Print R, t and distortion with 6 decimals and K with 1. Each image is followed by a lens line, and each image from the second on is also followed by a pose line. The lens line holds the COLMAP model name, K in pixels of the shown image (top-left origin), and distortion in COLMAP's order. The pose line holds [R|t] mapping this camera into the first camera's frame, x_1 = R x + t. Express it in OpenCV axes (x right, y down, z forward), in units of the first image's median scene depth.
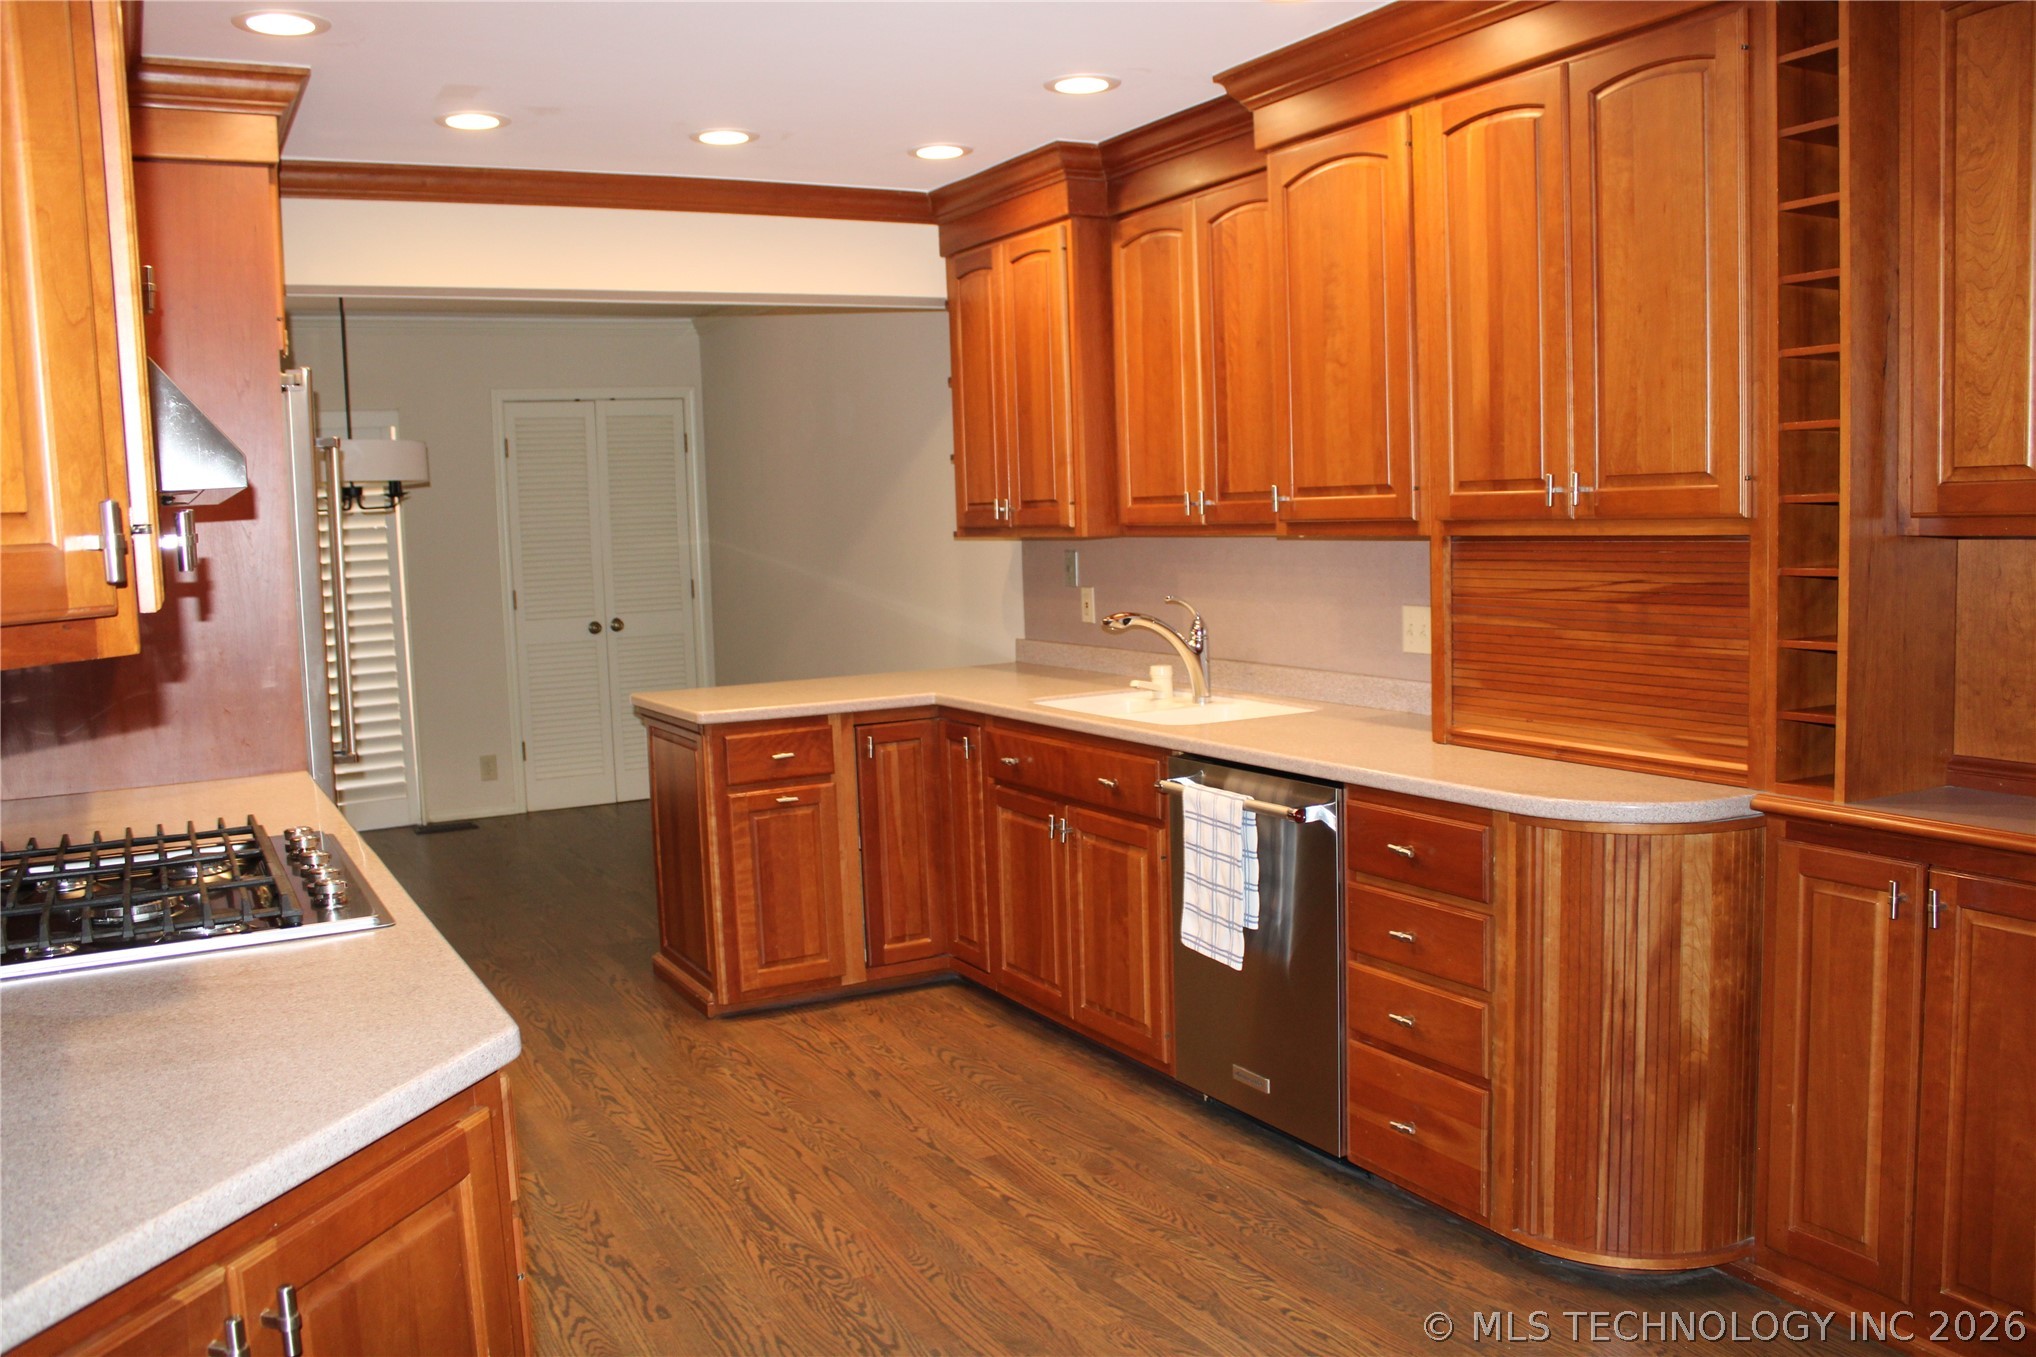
lens RADIAL K [[1705.6, 0, 1025.6], [0, 1705.6, 687.4], [0, 0, 1]] dist [-0.166964, 0.151279]
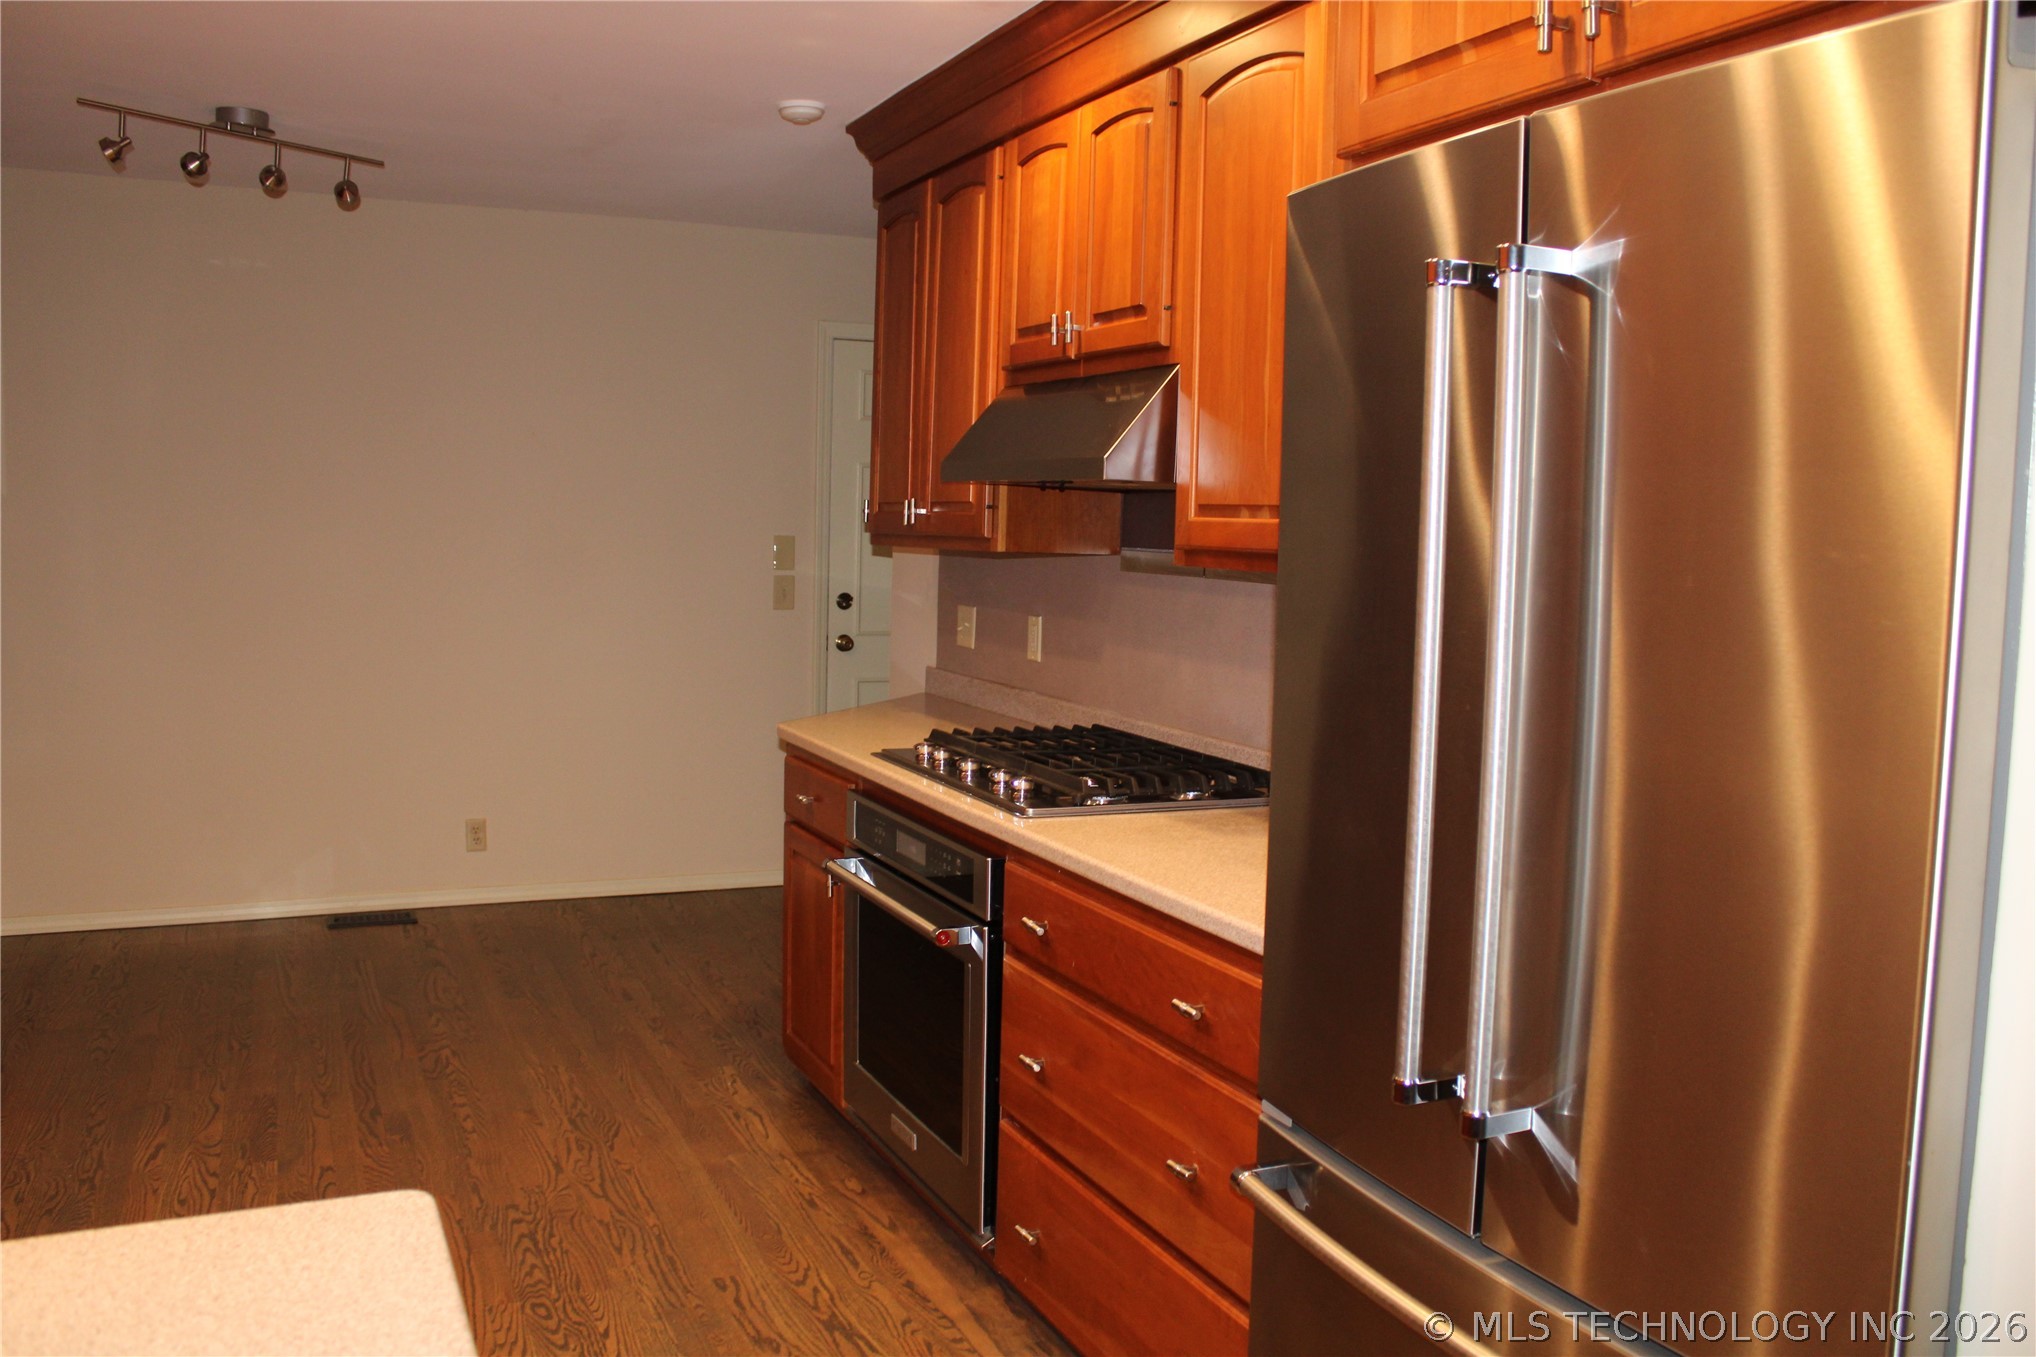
lens RADIAL K [[1705.6, 0, 1020.4], [0, 1705.6, 675.1], [0, 0, 1]] dist [-0.166964, 0.151279]
pose [[-0.997068, 0.006099, 0.076283, -0.392762], [0.020650, 0.981285, 0.191449, -0.147383], [-0.073688, 0.192463, -0.978534, 1.559733]]
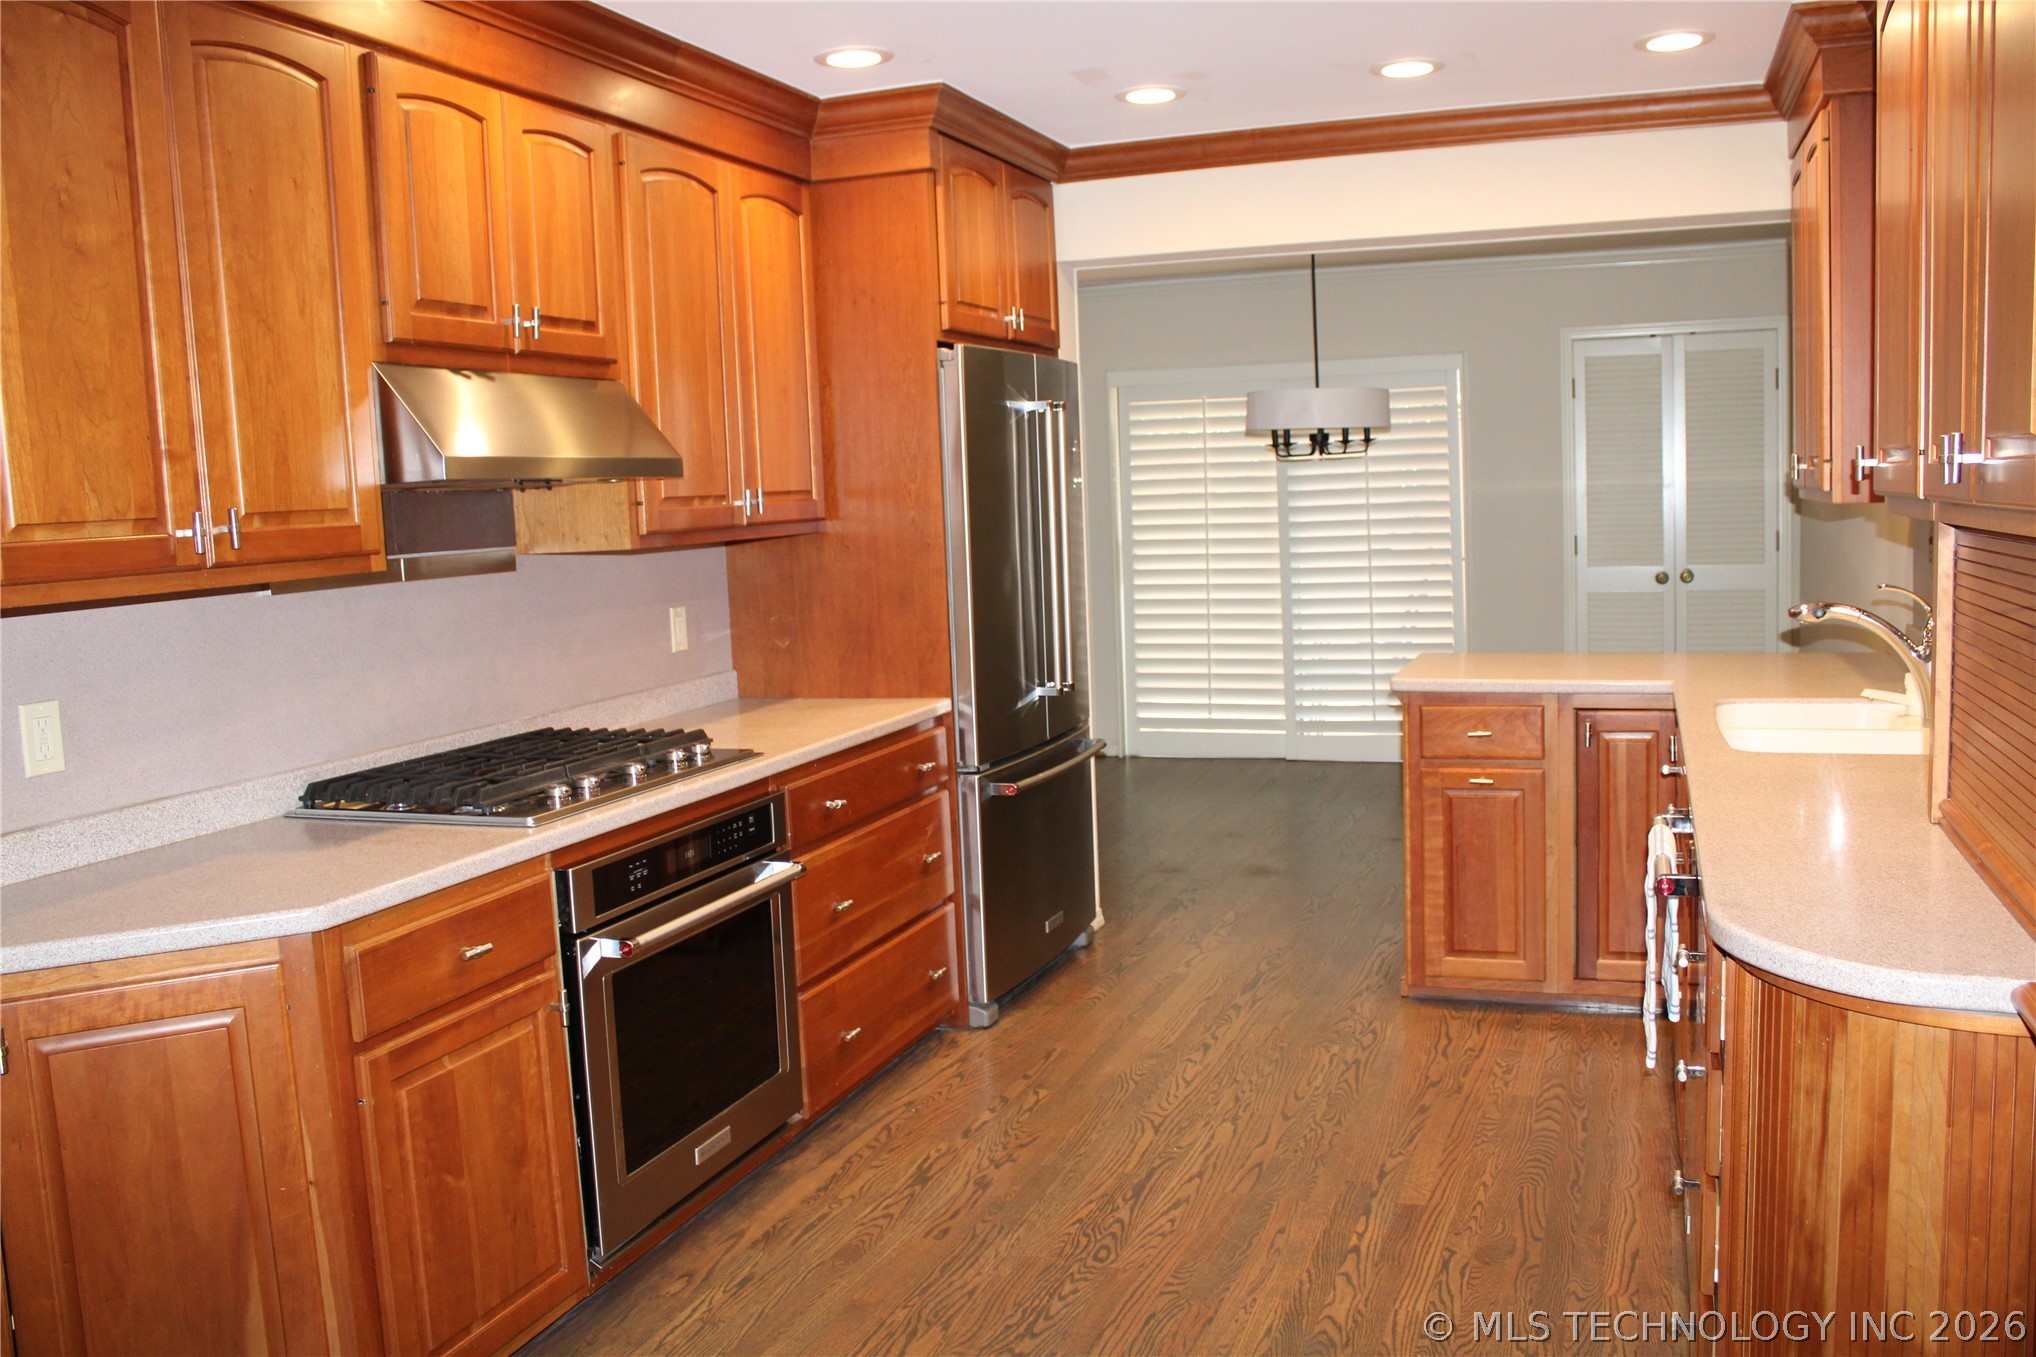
lens RADIAL K [[1705.6, 0, 1016.2], [0, 1705.6, 677.1], [0, 0, 1]] dist [-0.166964, 0.151279]
pose [[0.656925, 0.091273, -0.748411, 0.480955], [-0.062004, 0.995823, 0.067022, -0.046350], [0.751402, 0.002376, 0.659841, 0.261923]]
